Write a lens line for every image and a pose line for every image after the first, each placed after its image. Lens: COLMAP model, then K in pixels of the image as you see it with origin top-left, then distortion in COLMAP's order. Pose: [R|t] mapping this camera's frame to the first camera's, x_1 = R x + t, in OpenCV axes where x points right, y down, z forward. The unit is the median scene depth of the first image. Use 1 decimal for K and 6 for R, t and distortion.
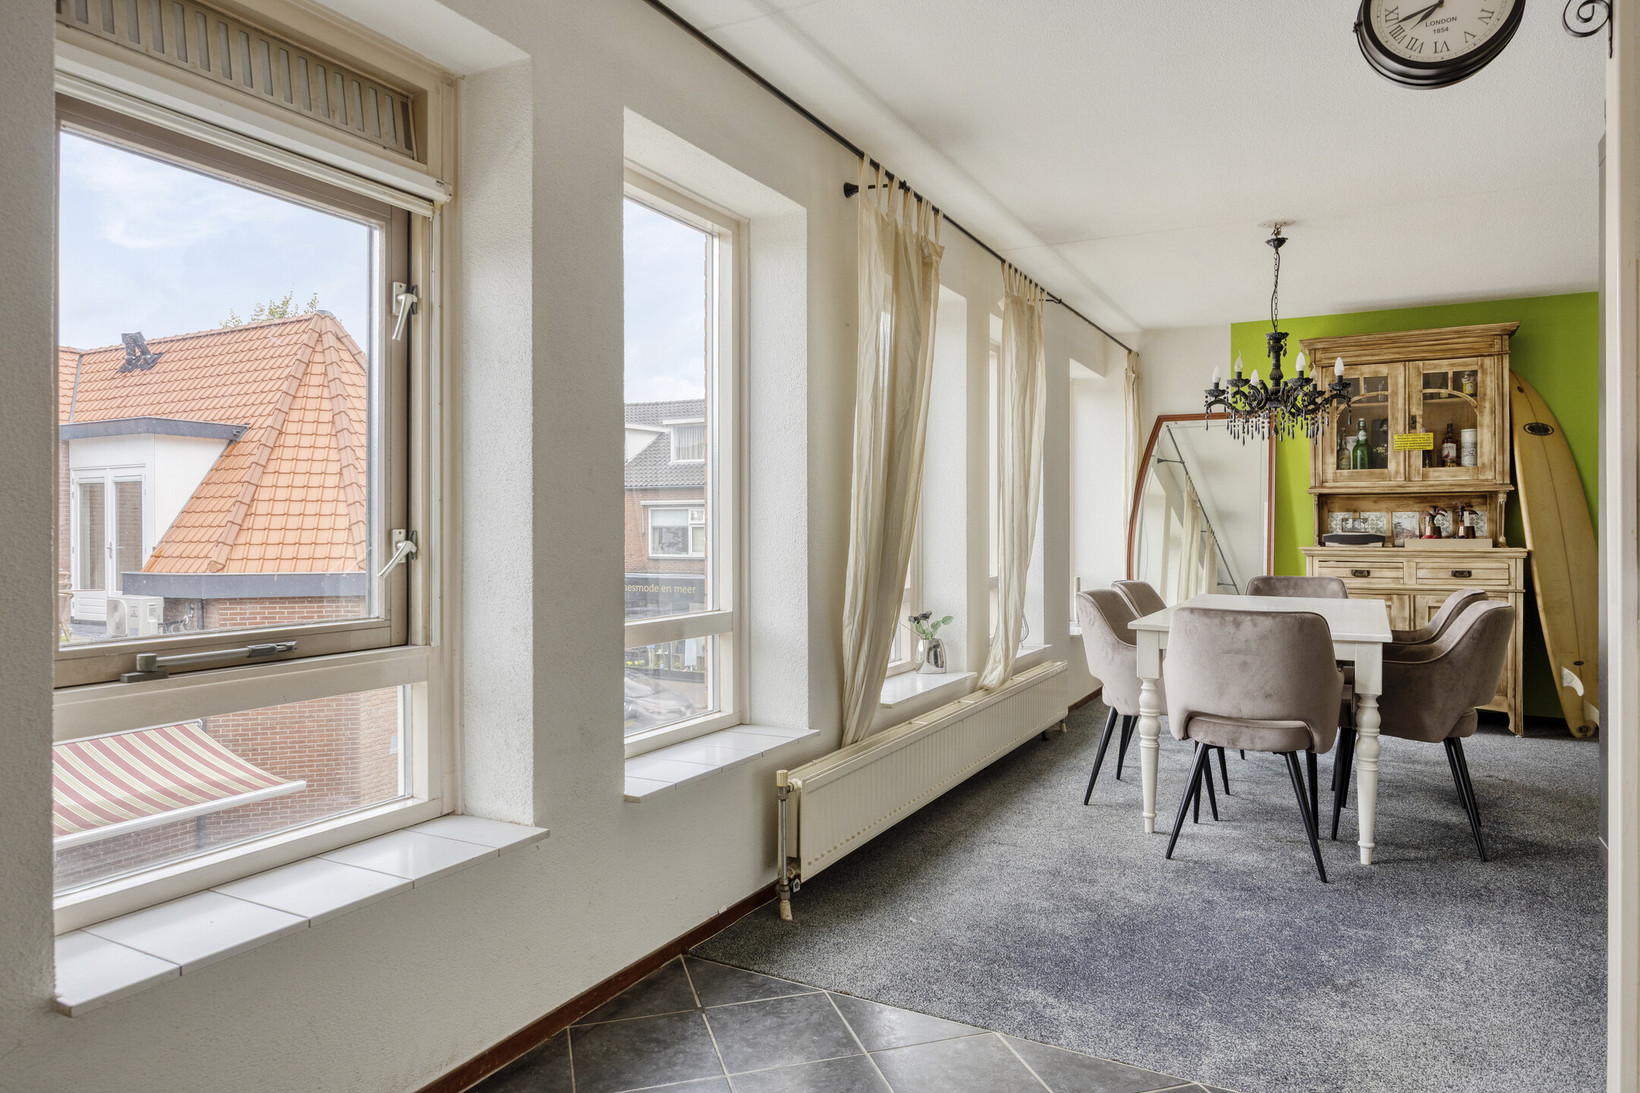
lens RADIAL K [[1007.9, 0, 823.8], [0, 1007.9, 530.8], [0, 0, 1]] dist [0.000324, -0.000172]
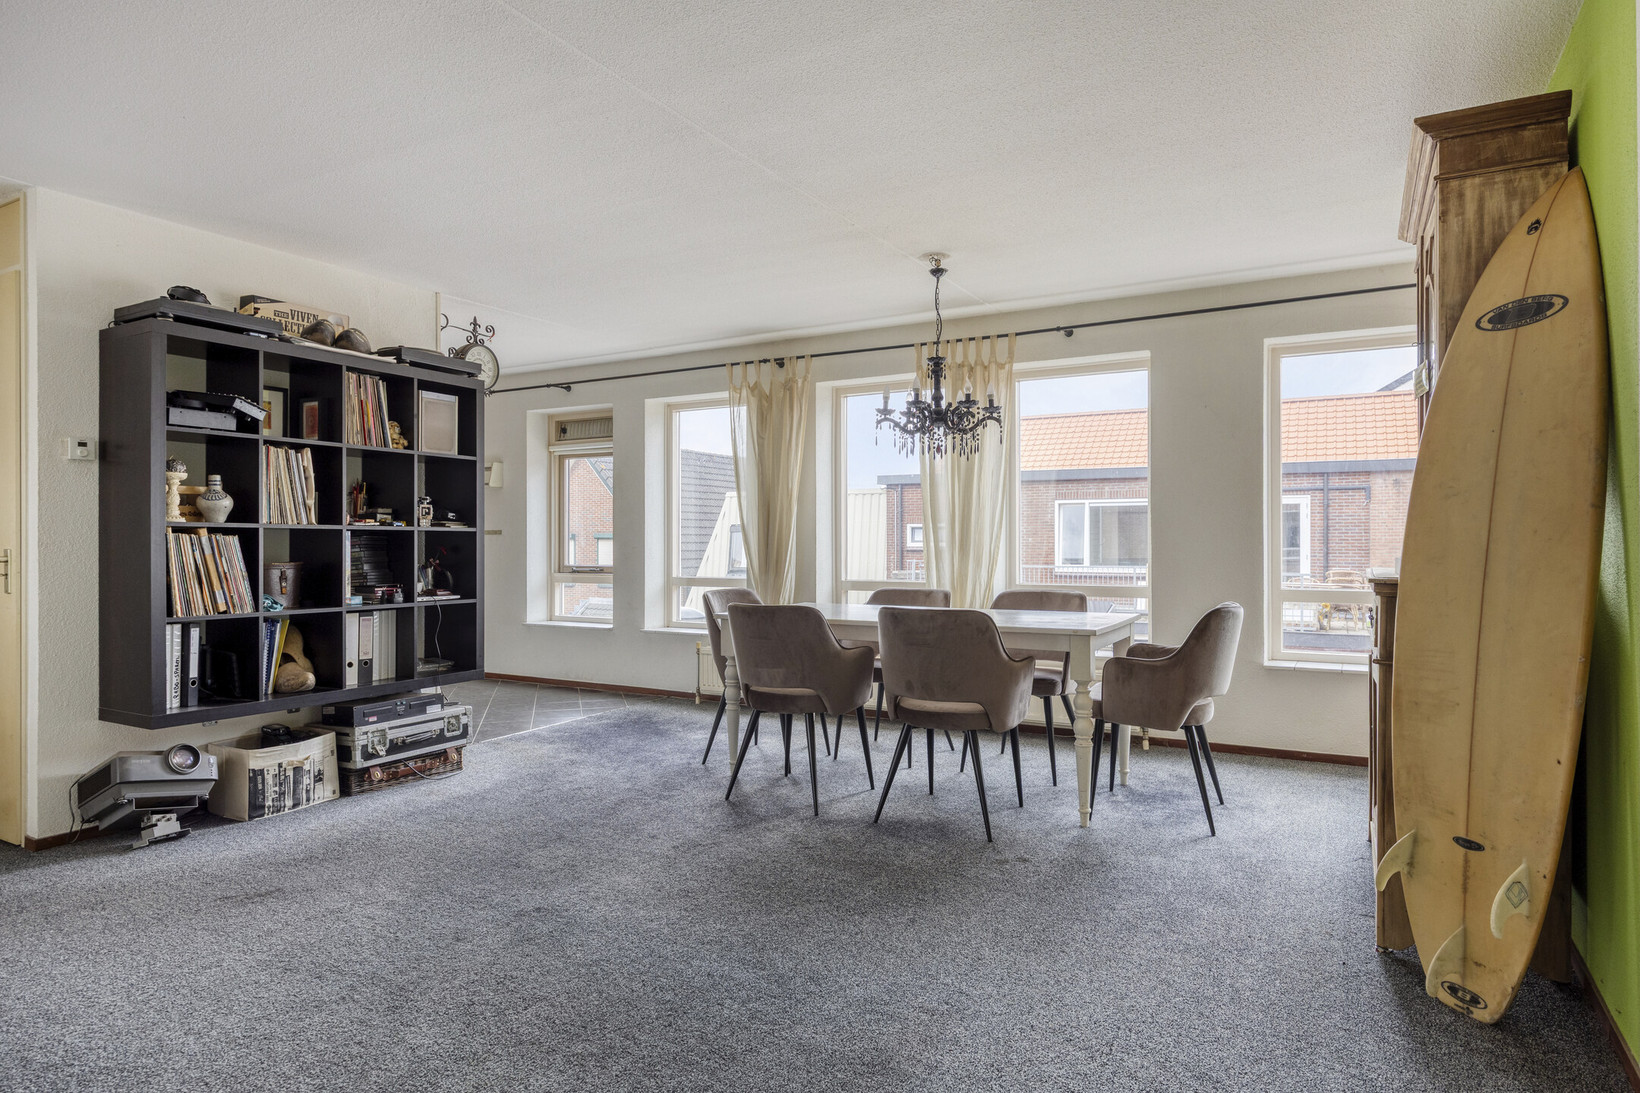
lens RADIAL K [[933.4, 0, 819.4], [0, 933.4, 537.5], [0, 0, 1]] dist [0.001693, 0.000426]
pose [[-0.026740, -0.003837, -0.999635, 1.115458], [-0.002406, 0.999990, -0.003774, -0.000033], [0.999640, 0.002304, -0.026749, 0.695691]]
